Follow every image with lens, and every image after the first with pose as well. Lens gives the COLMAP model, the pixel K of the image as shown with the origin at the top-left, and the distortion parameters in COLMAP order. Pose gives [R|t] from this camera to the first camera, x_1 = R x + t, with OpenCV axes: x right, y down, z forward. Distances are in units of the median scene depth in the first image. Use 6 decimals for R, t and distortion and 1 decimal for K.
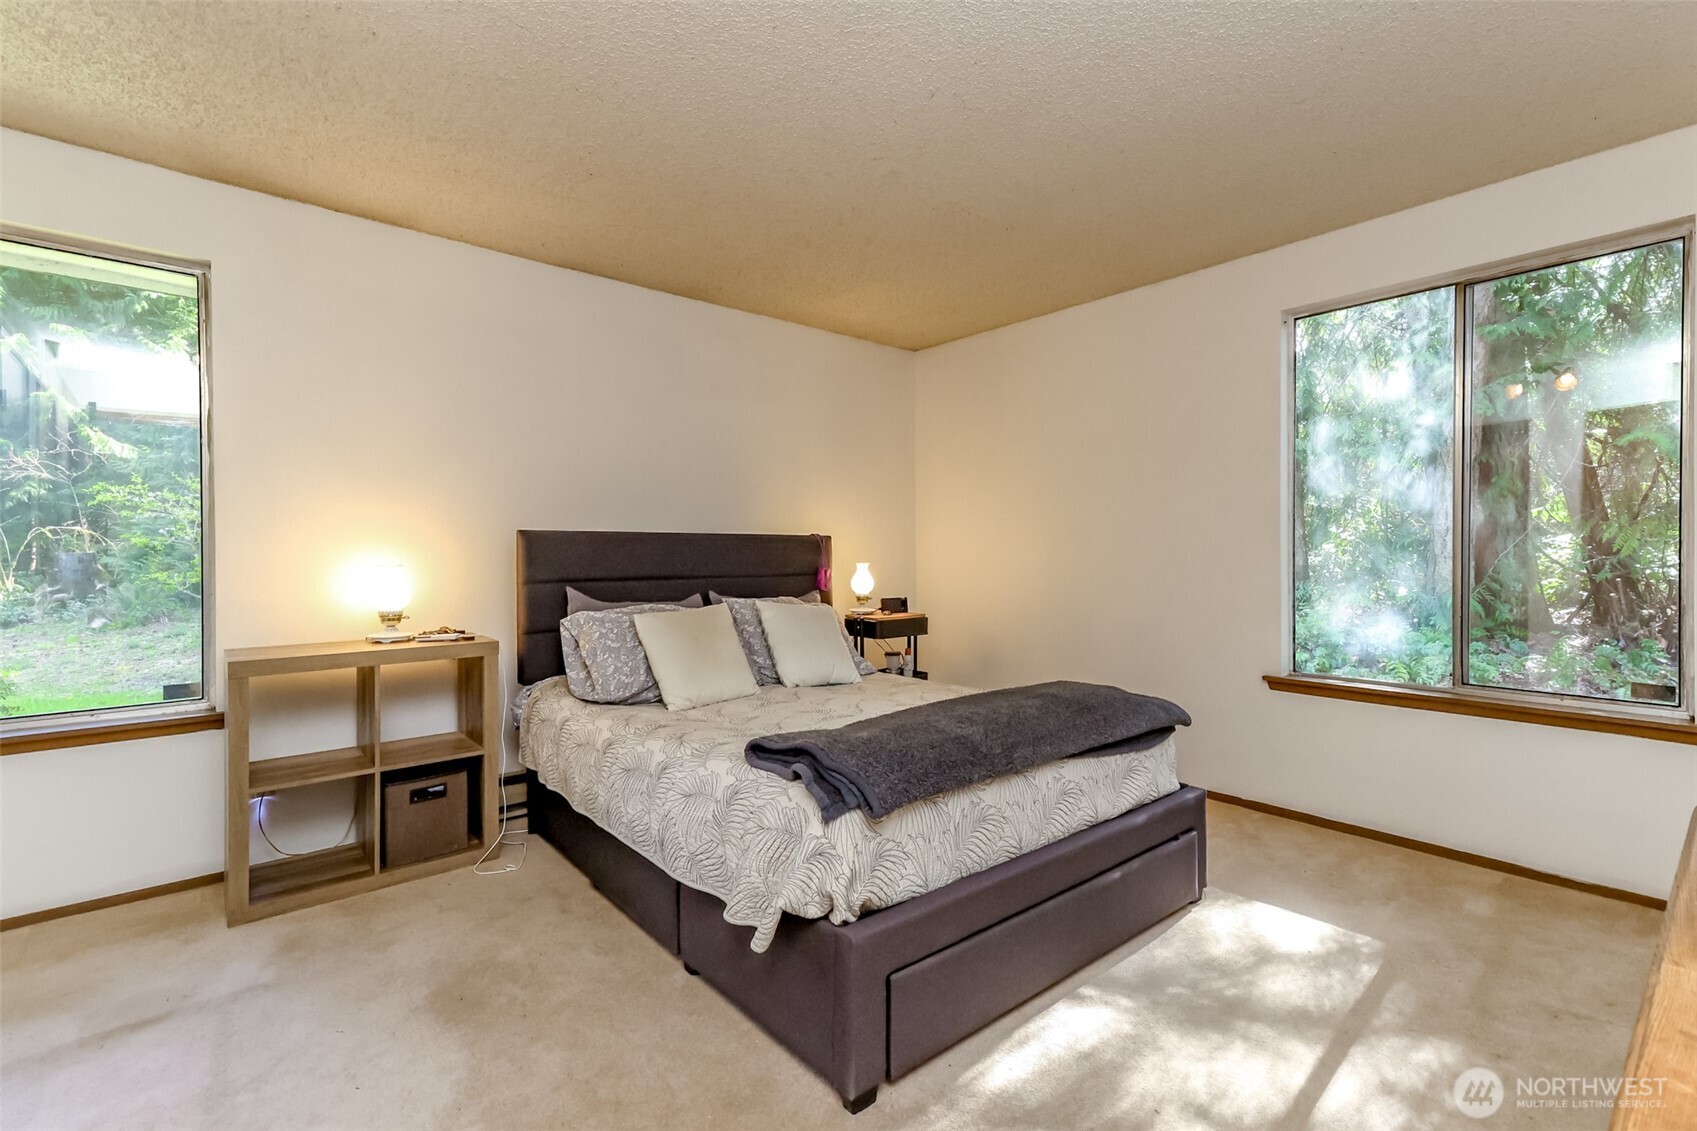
lens RADIAL K [[769.3, 0, 842.7], [0, 769.3, 560.5], [0, 0, 1]] dist [0.017762, 0.001776]
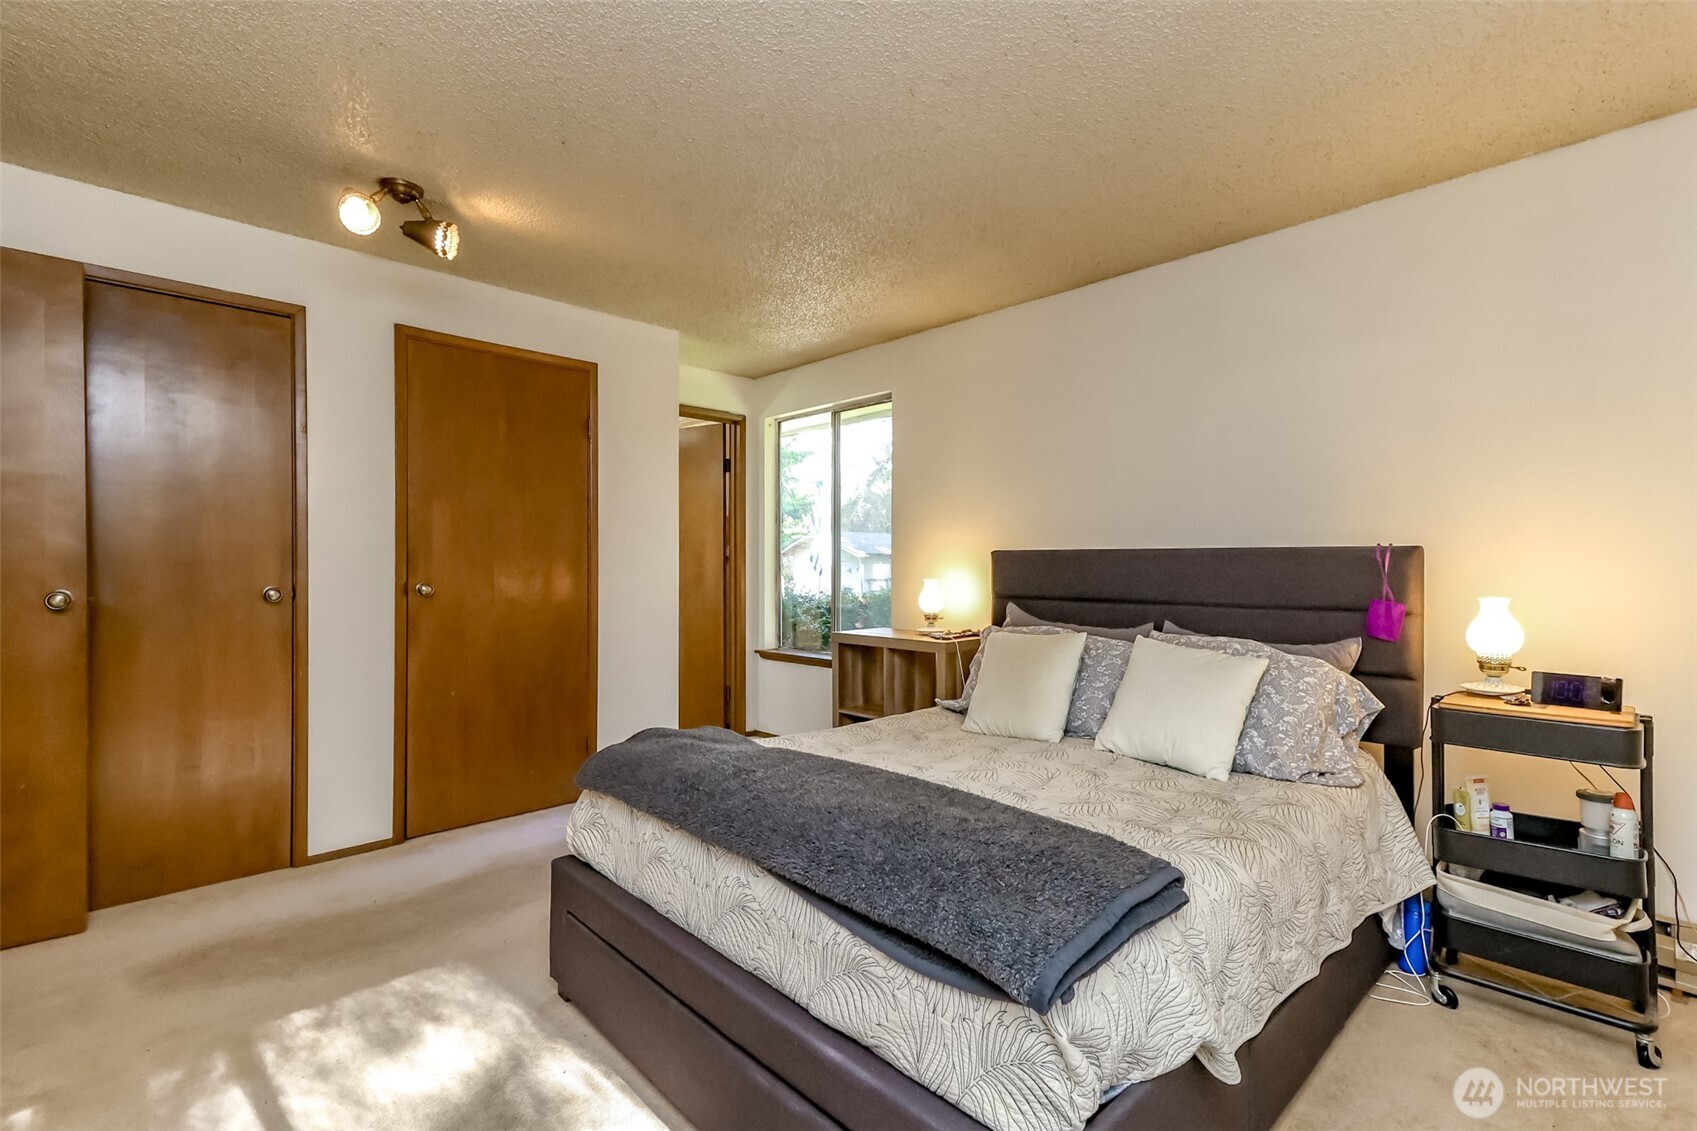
lens RADIAL K [[769.3, 0, 844.7], [0, 769.3, 562.7], [0, 0, 1]] dist [0.017762, 0.001776]
pose [[0.054960, 0.001601, -0.998487, 0.683615], [-0.012111, 0.999926, 0.000937, -0.019396], [0.998415, 0.012042, 0.054975, 0.699795]]
